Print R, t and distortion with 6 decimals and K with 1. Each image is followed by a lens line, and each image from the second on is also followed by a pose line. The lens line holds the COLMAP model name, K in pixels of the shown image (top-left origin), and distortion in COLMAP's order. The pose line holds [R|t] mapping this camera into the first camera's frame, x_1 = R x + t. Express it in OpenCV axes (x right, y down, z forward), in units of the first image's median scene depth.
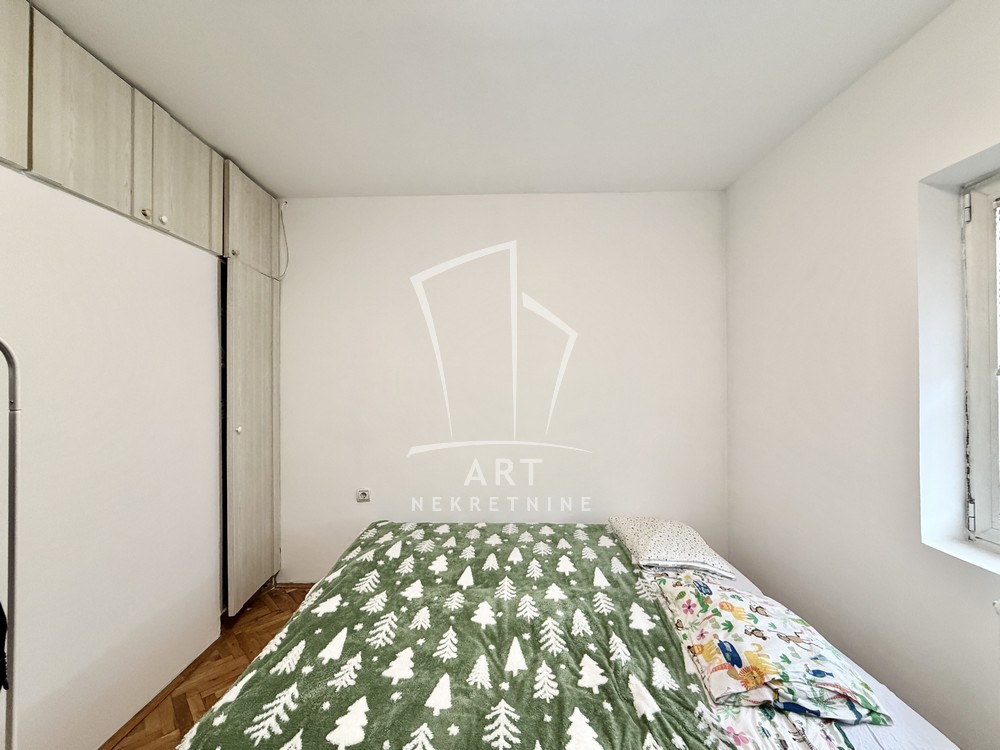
lens RADIAL K [[398.6, 0, 495.2], [0, 398.6, 376.7], [0, 0, 1]] dist [-0.000842, -0.000036]
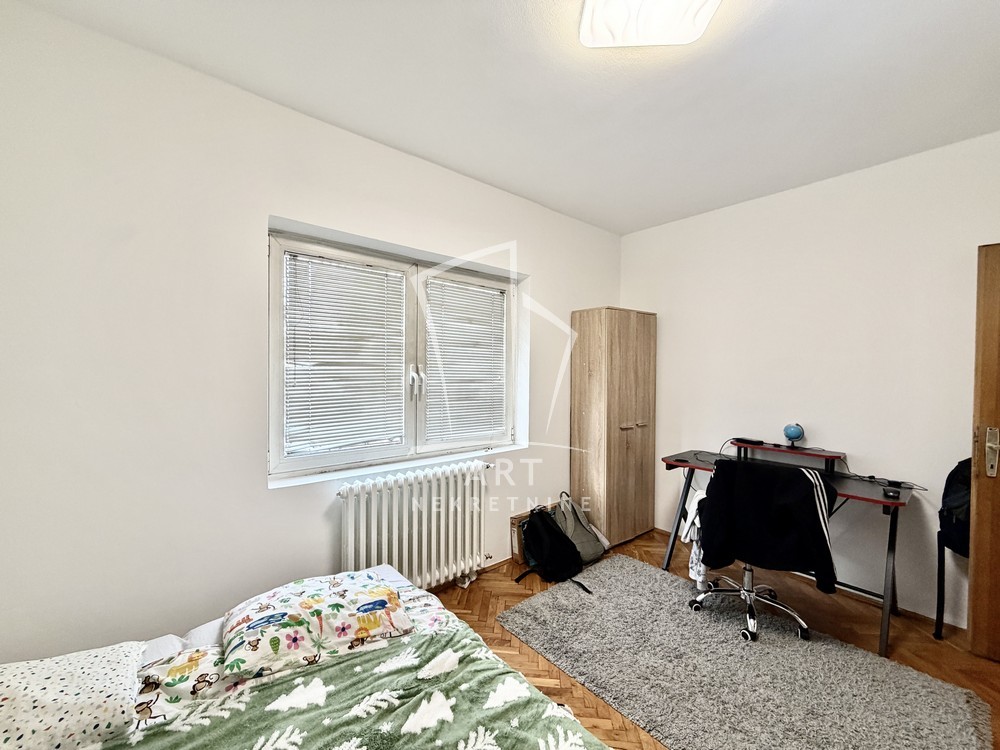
lens RADIAL K [[398.6, 0, 495.7], [0, 398.6, 376.6], [0, 0, 1]] dist [-0.000842, -0.000036]
pose [[-0.652597, -0.010357, 0.757634, -0.427763], [-0.006195, 0.999946, 0.008333, 0.027076], [-0.757680, 0.000744, -0.652626, 1.301510]]
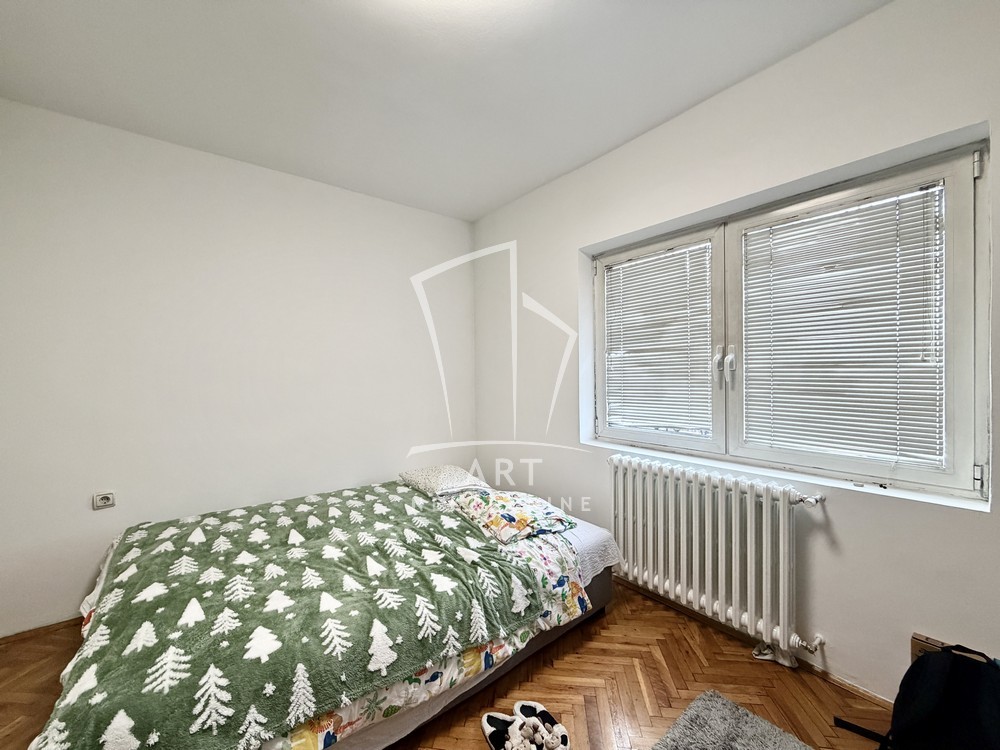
lens RADIAL K [[398.6, 0, 496.5], [0, 398.6, 377.2], [0, 0, 1]] dist [-0.000842, -0.000036]
pose [[0.776864, -0.007484, 0.629624, -0.416709], [0.004272, 0.999969, 0.006615, 0.094941], [-0.629654, -0.002449, 0.776872, -0.210644]]
